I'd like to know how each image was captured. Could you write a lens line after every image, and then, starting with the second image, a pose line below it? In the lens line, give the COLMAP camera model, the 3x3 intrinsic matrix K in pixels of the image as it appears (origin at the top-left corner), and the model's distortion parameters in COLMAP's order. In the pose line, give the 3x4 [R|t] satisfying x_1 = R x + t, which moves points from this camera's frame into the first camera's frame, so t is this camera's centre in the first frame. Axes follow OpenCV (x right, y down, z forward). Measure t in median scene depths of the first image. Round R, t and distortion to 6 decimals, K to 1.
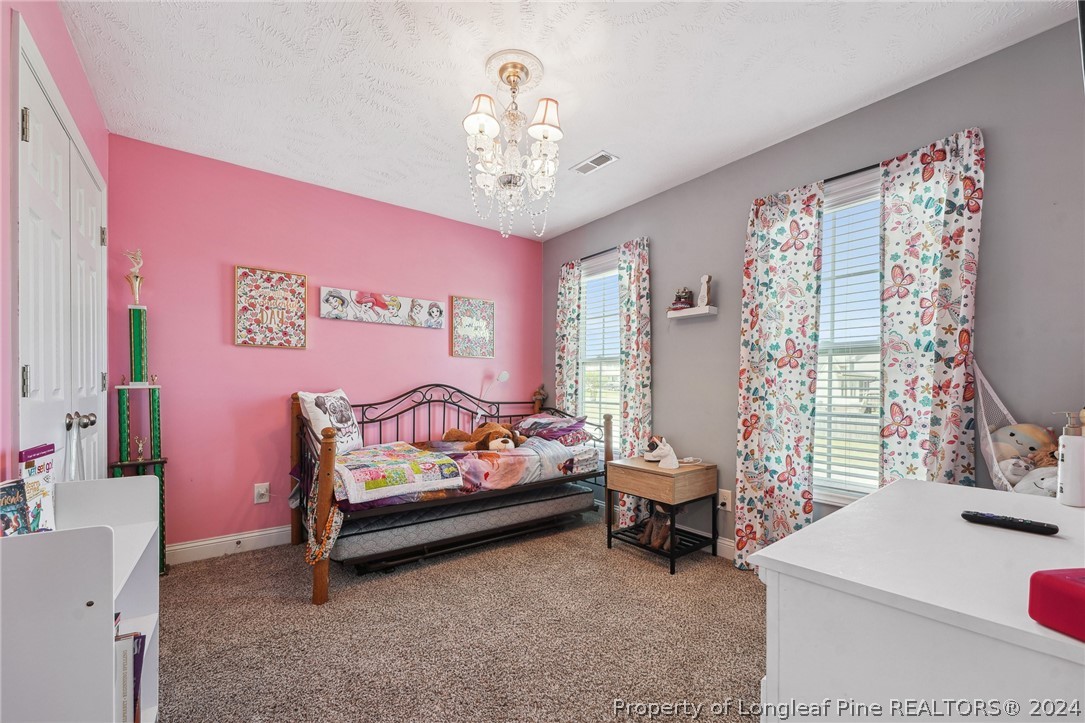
lens RADIAL K [[440.0, 0, 522.0], [0, 440.0, 392.9], [0, 0, 1]] dist [0.001465, 0.000022]
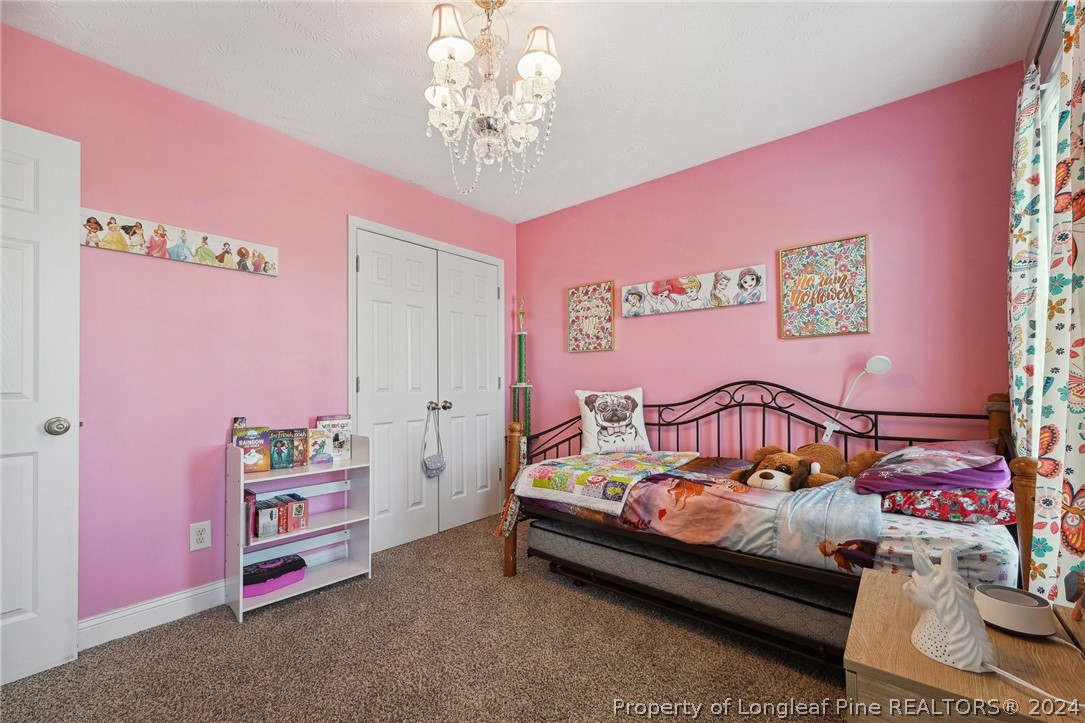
lens RADIAL K [[440.0, 0, 538.5], [0, 440.0, 380.0], [0, 0, 1]] dist [0.001465, 0.000022]
pose [[0.242817, -0.014682, -0.969961, 0.478262], [-0.006829, 0.999835, -0.016844, -0.007928], [0.970048, 0.010714, 0.242677, 0.560836]]
